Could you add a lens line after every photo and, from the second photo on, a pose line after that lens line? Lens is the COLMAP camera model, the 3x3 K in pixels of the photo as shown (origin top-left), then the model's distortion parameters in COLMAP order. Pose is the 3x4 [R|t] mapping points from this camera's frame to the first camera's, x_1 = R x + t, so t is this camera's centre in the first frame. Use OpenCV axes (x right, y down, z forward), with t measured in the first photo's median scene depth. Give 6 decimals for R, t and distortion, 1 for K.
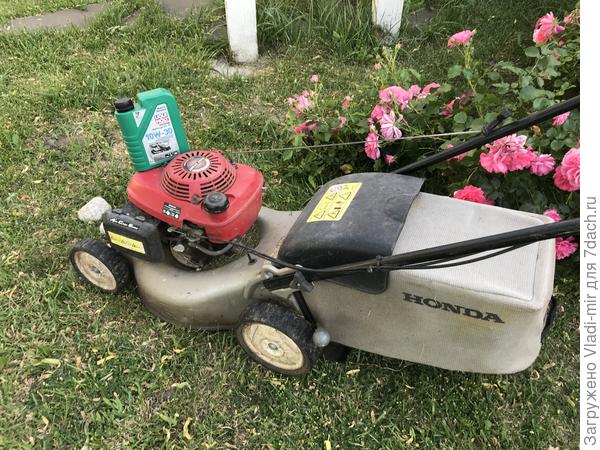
lens RADIAL K [[498.5, 0, 300.0], [0, 498.5, 225.0], [0, 0, 1]] dist [0.016486, -0.000853]
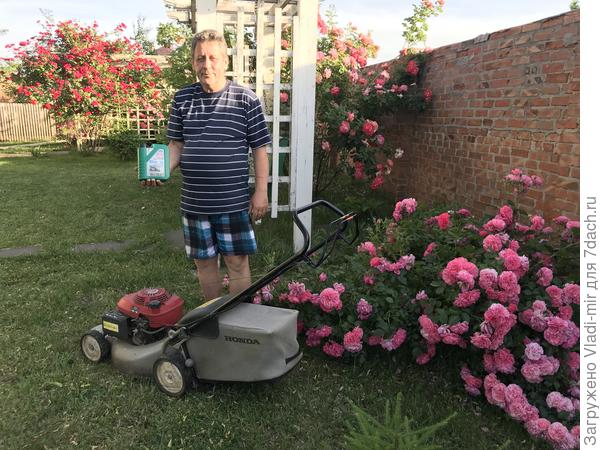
lens RADIAL K [[498.5, 0, 300.0], [0, 498.5, 225.0], [0, 0, 1]] dist [0.016486, -0.000853]
pose [[0.998038, 0.035115, -0.051840, 0.524202], [-0.055682, 0.876387, -0.478377, 0.612727], [0.028634, 0.480325, 0.876623, -0.983688]]
